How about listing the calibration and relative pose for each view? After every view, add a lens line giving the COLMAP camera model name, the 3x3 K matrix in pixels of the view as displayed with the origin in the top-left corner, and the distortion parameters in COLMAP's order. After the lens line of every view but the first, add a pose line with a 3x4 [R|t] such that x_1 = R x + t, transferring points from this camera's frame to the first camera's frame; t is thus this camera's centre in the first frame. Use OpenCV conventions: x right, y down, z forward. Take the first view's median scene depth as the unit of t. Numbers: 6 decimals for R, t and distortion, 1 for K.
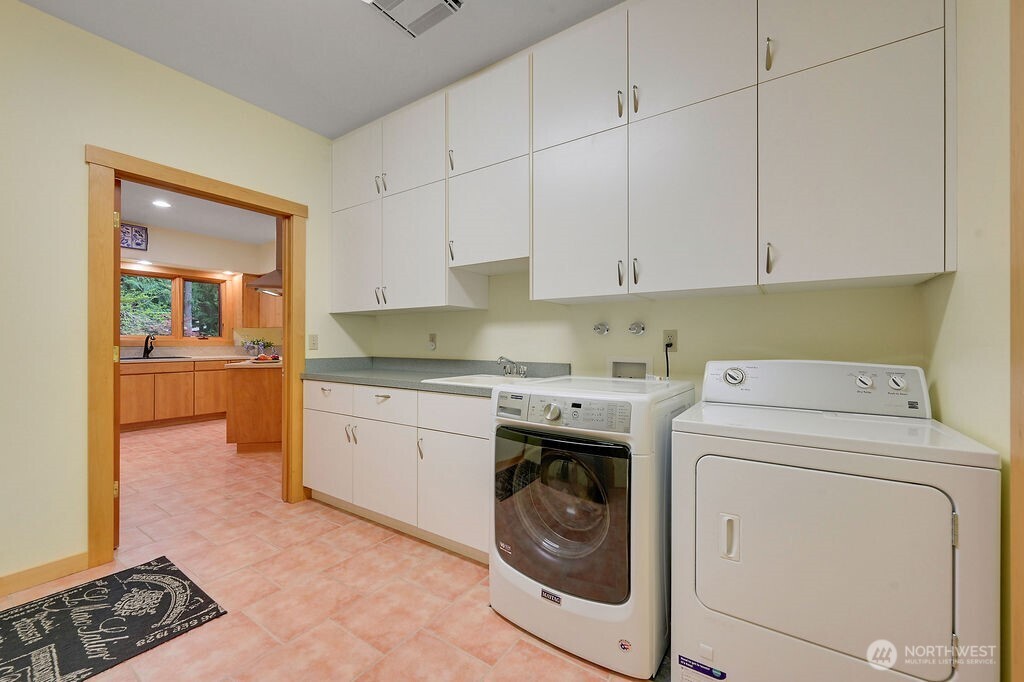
lens RADIAL K [[405.8, 0, 515.5], [0, 405.8, 341.9], [0, 0, 1]] dist [-0.005766, 0.001110]
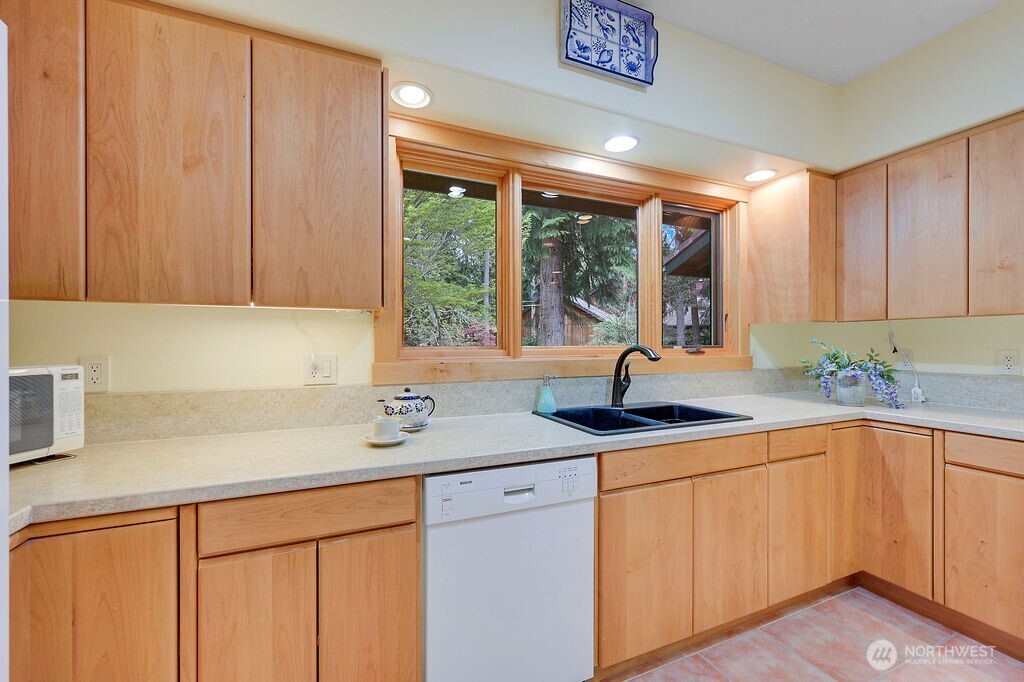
lens RADIAL K [[405.8, 0, 506.3], [0, 405.8, 343.6], [0, 0, 1]] dist [-0.005766, 0.001110]
pose [[0.832077, -0.001779, -0.554657, -0.761998], [0.003267, 0.999993, 0.001694, -0.019128], [0.554651, -0.003221, 0.832077, 0.612506]]
